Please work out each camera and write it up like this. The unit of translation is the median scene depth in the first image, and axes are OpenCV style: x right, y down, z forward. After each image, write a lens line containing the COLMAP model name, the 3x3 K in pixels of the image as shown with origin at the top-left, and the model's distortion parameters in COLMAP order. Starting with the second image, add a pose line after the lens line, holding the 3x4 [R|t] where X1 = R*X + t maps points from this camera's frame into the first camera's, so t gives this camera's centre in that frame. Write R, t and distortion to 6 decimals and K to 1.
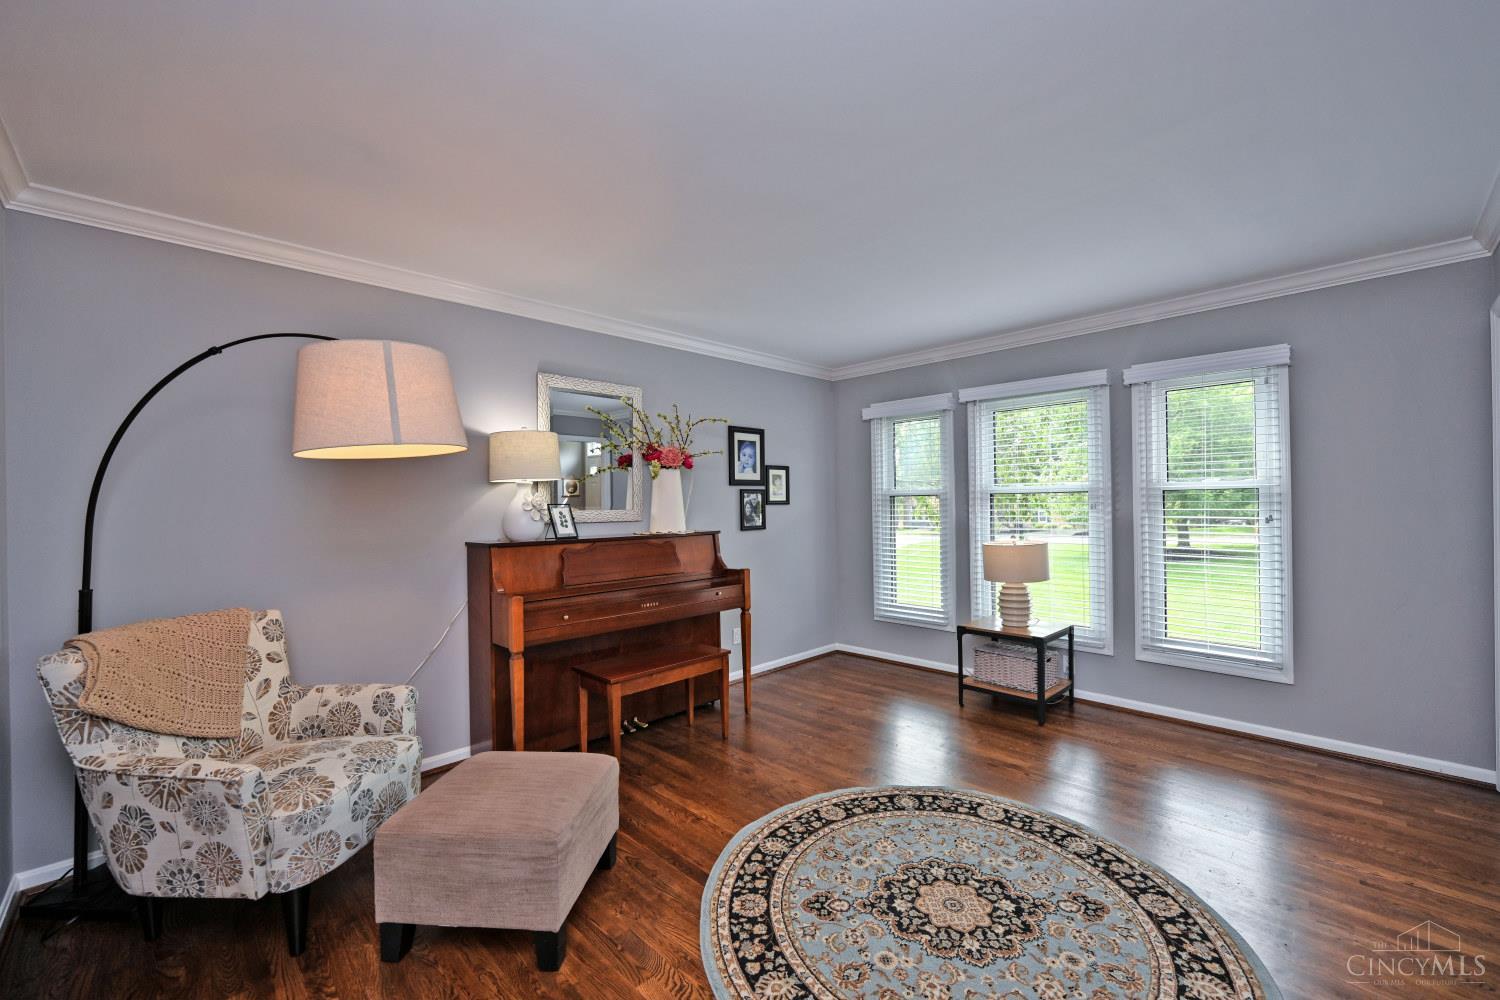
lens RADIAL K [[598.9, 0, 752.5], [0, 598.9, 505.6], [0, 0, 1]] dist [-0.001787, 0.000057]
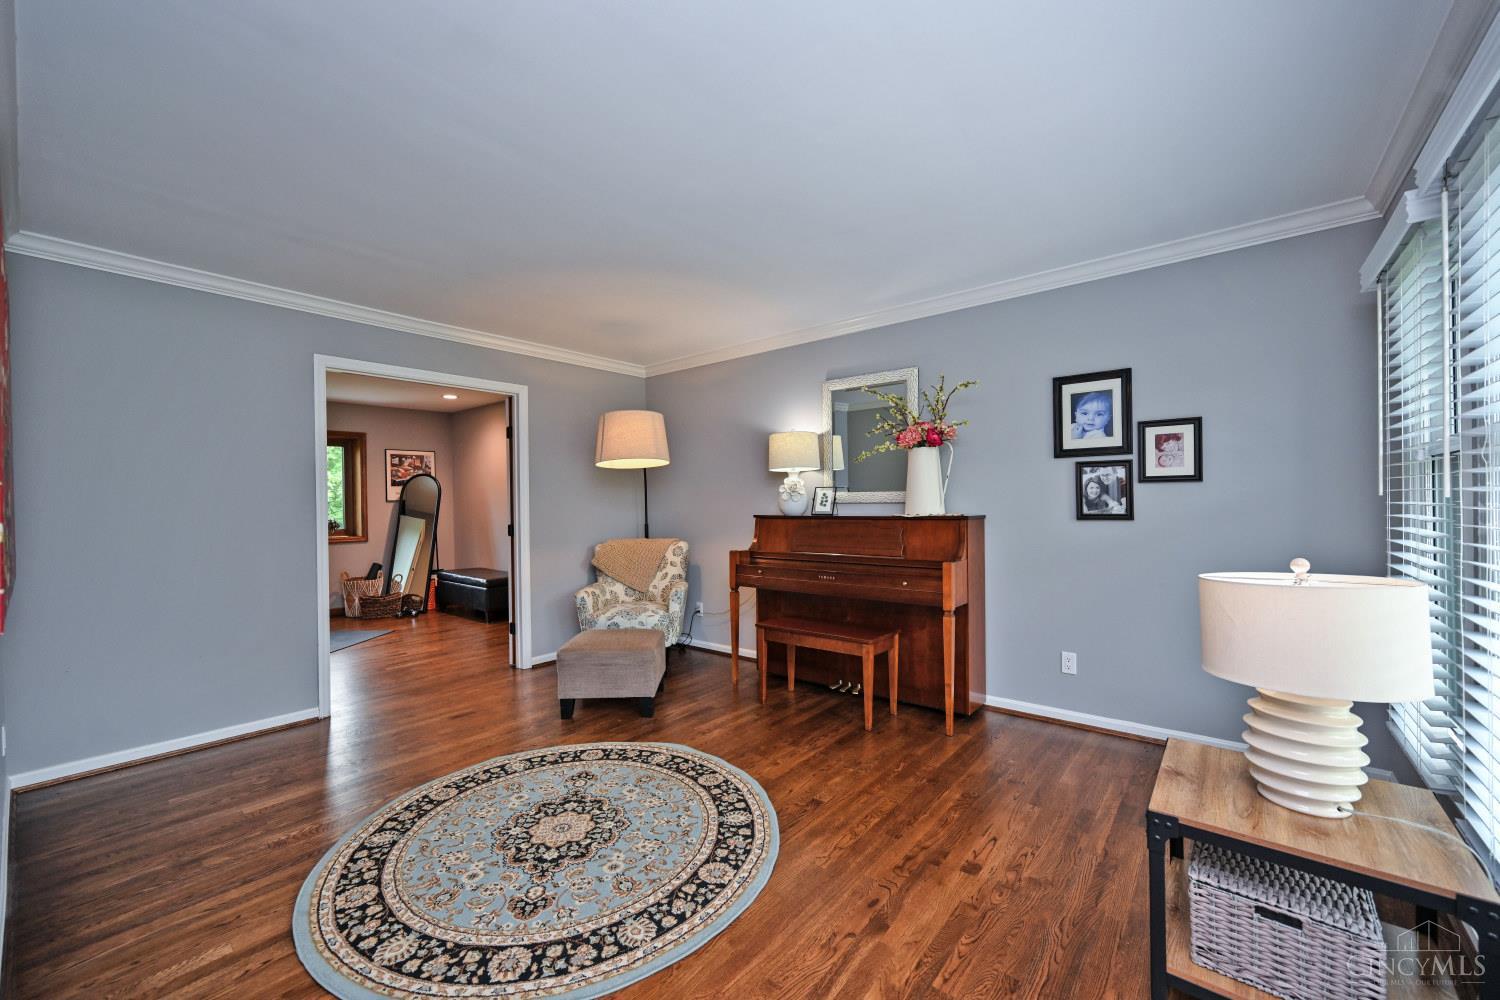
lens RADIAL K [[598.9, 0, 752.5], [0, 598.9, 505.6], [0, 0, 1]] dist [-0.001787, 0.000057]
pose [[0.108678, 0.022795, -0.993816, 1.323491], [0.012348, 0.999629, 0.024279, 0.005215], [0.994000, -0.014910, 0.108357, 1.080801]]
